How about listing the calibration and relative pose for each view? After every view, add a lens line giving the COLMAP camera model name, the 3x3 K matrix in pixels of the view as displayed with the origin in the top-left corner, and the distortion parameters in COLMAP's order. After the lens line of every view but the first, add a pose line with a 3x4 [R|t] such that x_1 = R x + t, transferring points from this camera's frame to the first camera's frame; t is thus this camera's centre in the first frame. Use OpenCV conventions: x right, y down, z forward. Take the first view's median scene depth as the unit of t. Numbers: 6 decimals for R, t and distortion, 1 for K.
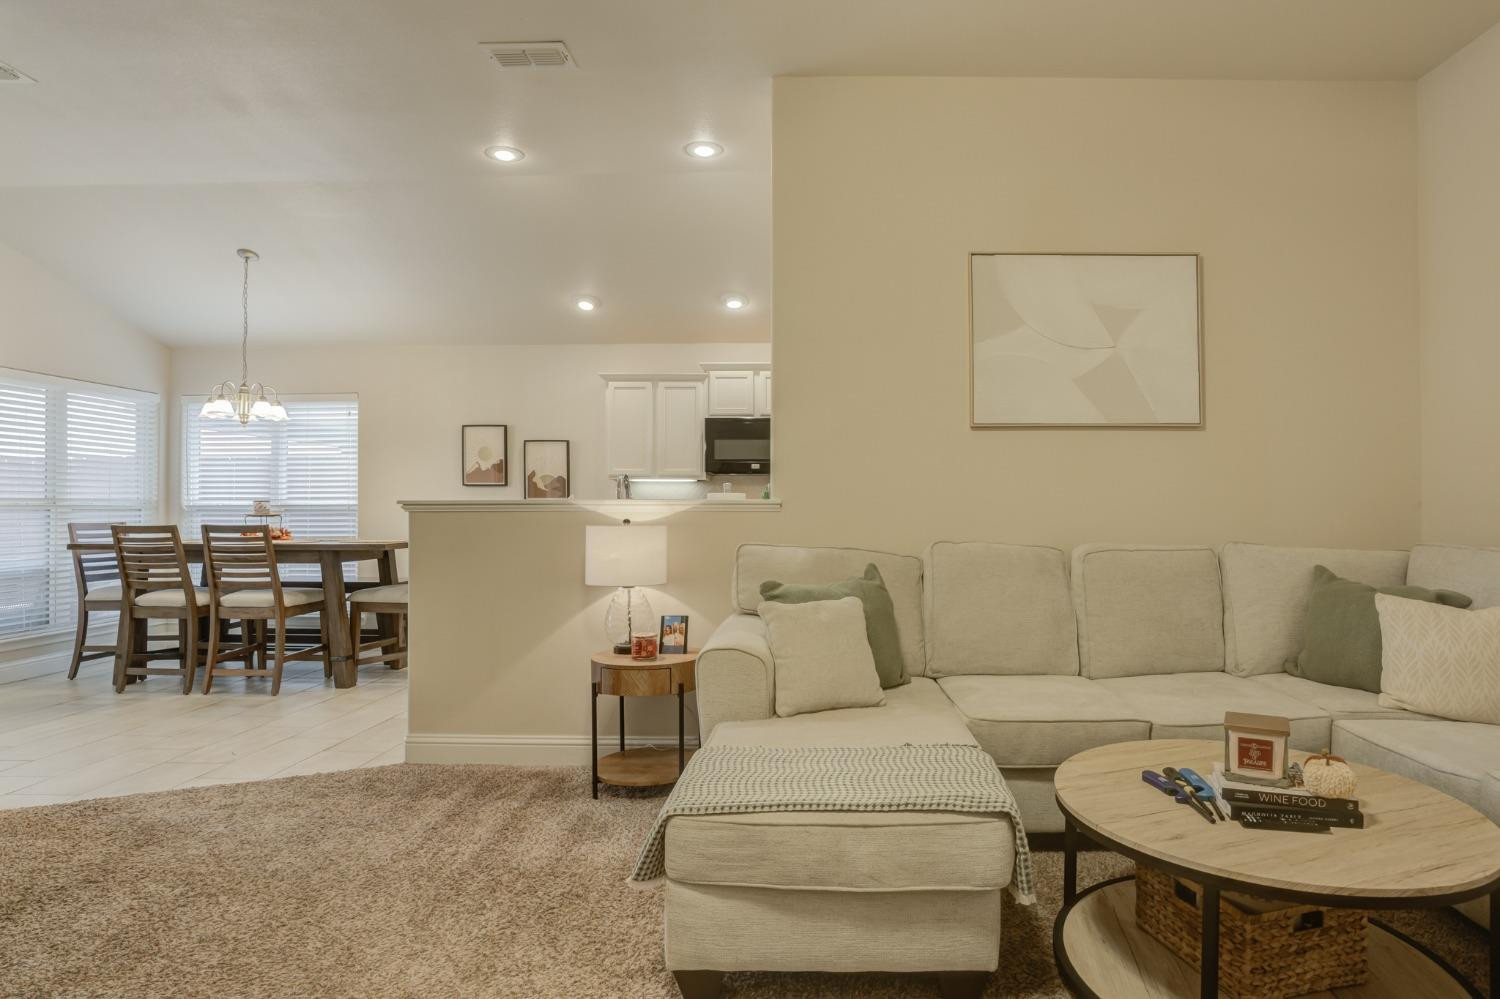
lens RADIAL K [[797.6, 0, 809.8], [0, 797.6, 501.8], [0, 0, 1]] dist [-0.059159, 0.023286]
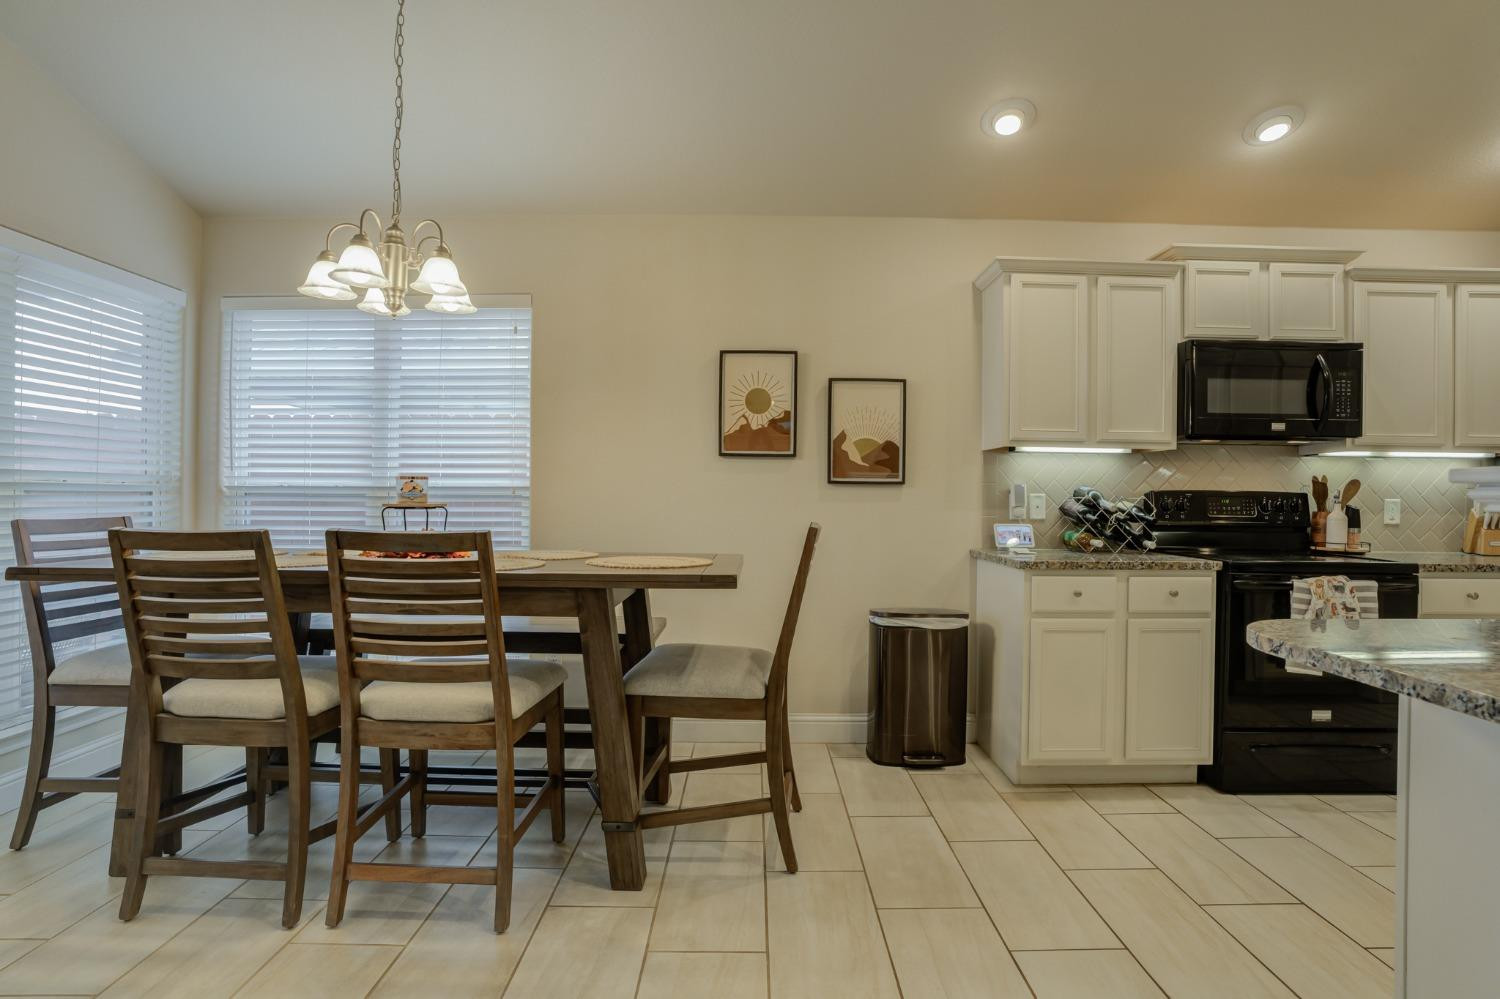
lens RADIAL K [[744.6, 0, 750.0], [0, 744.6, 499.5], [0, 0, 1]] dist [-0.069484, 0.033381]
pose [[0.999919, 0.009090, 0.008872, -0.491717], [-0.009200, 0.999881, 0.012384, 0.005278], [-0.008759, -0.012465, 0.999884, 0.531534]]
